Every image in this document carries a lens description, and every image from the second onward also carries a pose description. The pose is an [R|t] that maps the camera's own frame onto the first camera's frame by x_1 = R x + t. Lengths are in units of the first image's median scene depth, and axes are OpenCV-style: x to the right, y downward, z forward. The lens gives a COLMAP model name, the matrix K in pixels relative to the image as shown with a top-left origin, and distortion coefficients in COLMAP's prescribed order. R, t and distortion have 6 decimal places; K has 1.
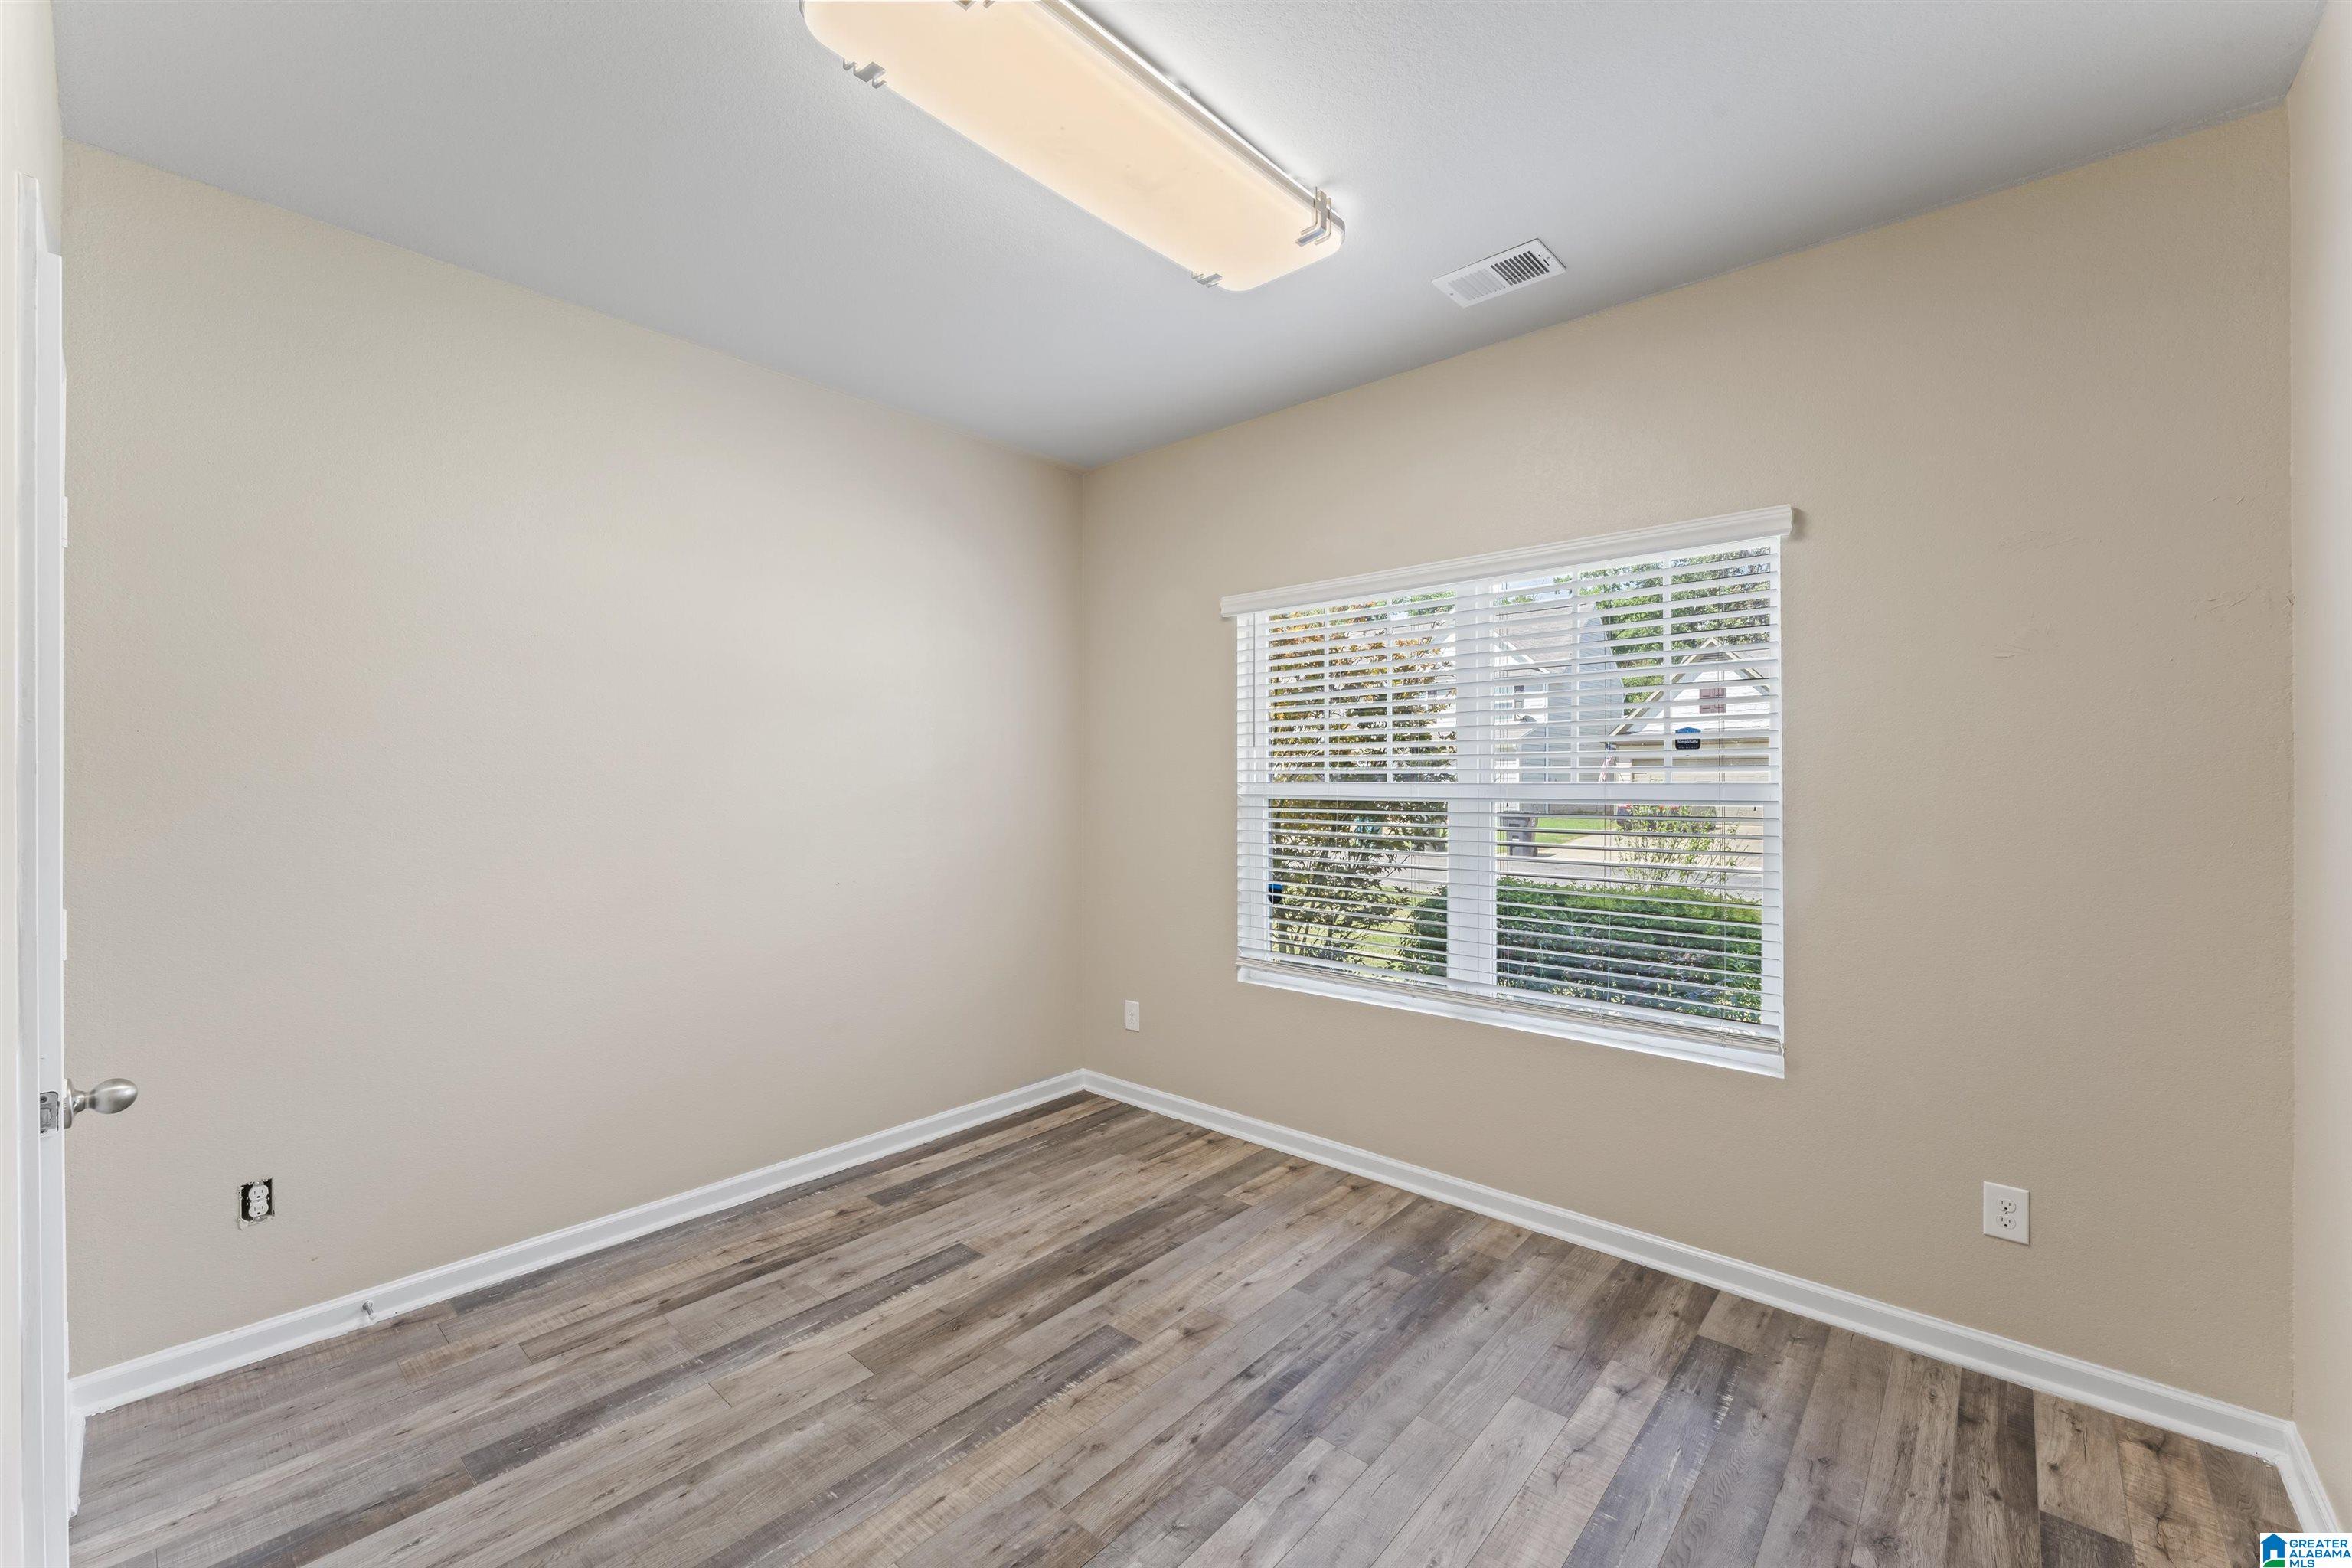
lens RADIAL K [[941.2, 0, 1173.0], [0, 941.2, 789.1], [0, 0, 1]] dist [-0.002350, 0.000237]
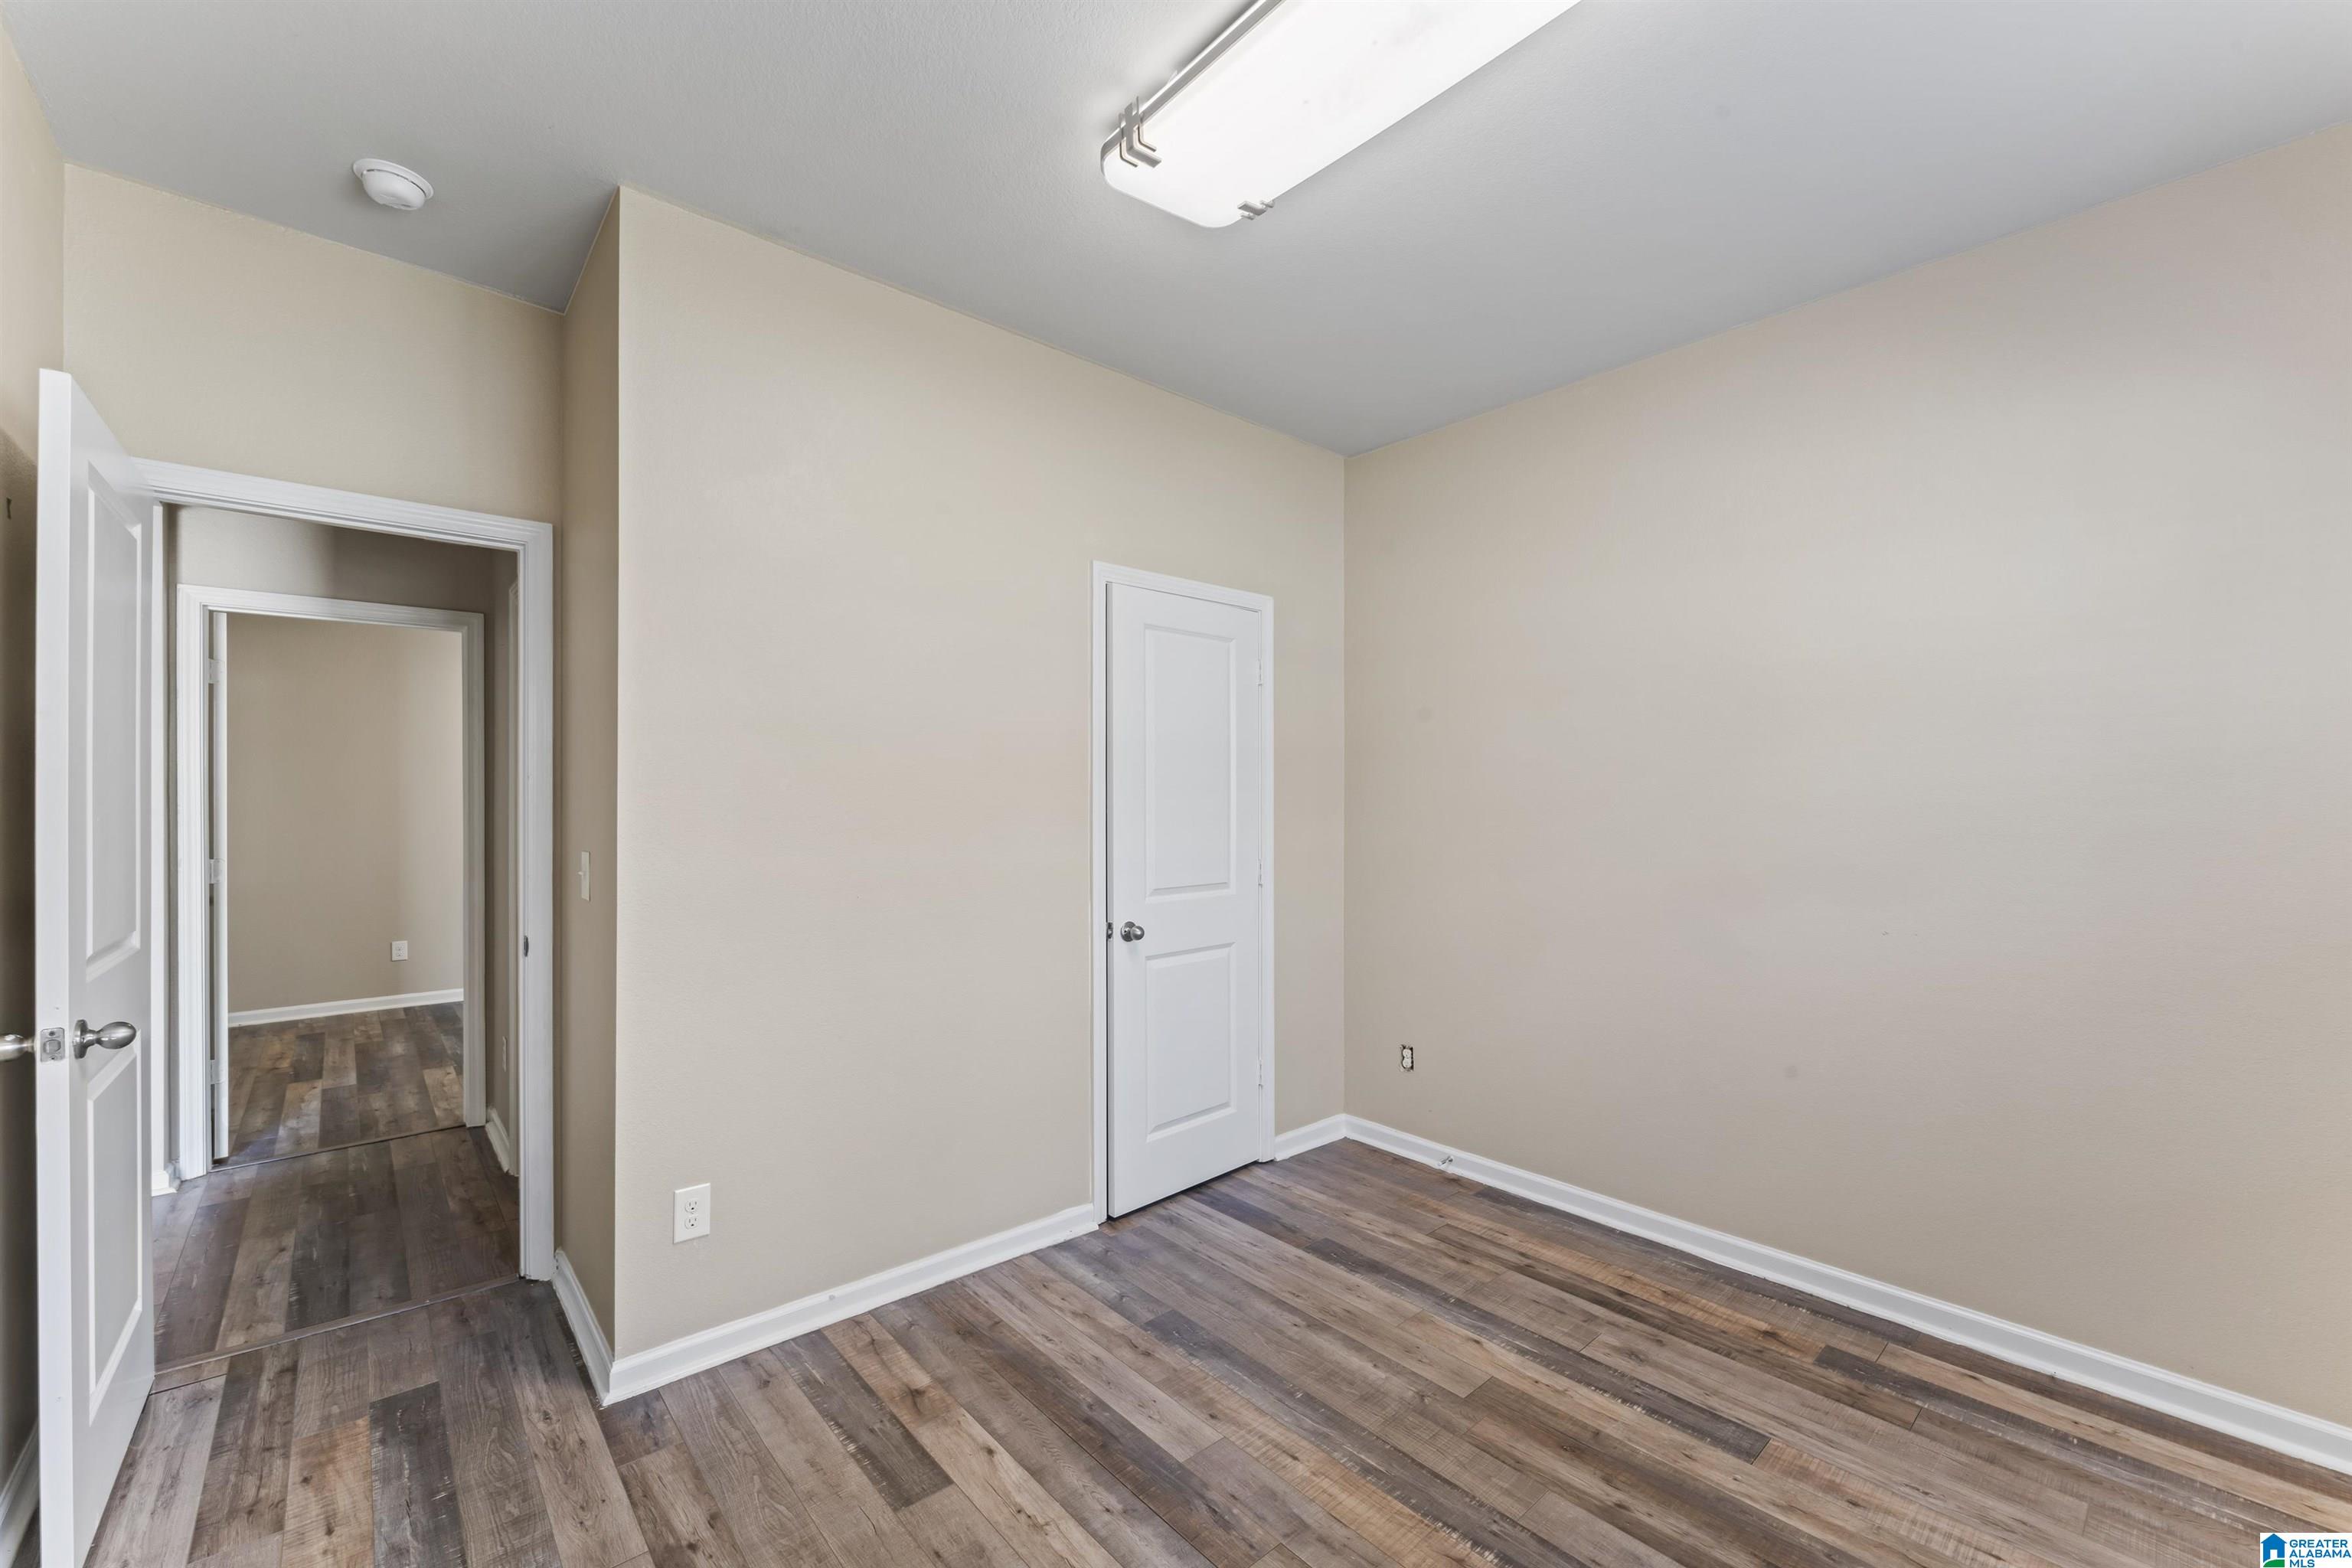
lens RADIAL K [[945.4, 0, 1170.3], [0, 945.4, 788.4], [0, 0, 1]] dist [-0.007379, 0.000541]
pose [[-0.119291, -0.011949, -0.992787, 0.665346], [-0.009244, 0.999898, -0.010924, -0.000721], [0.992816, 0.007874, -0.119390, 0.764100]]
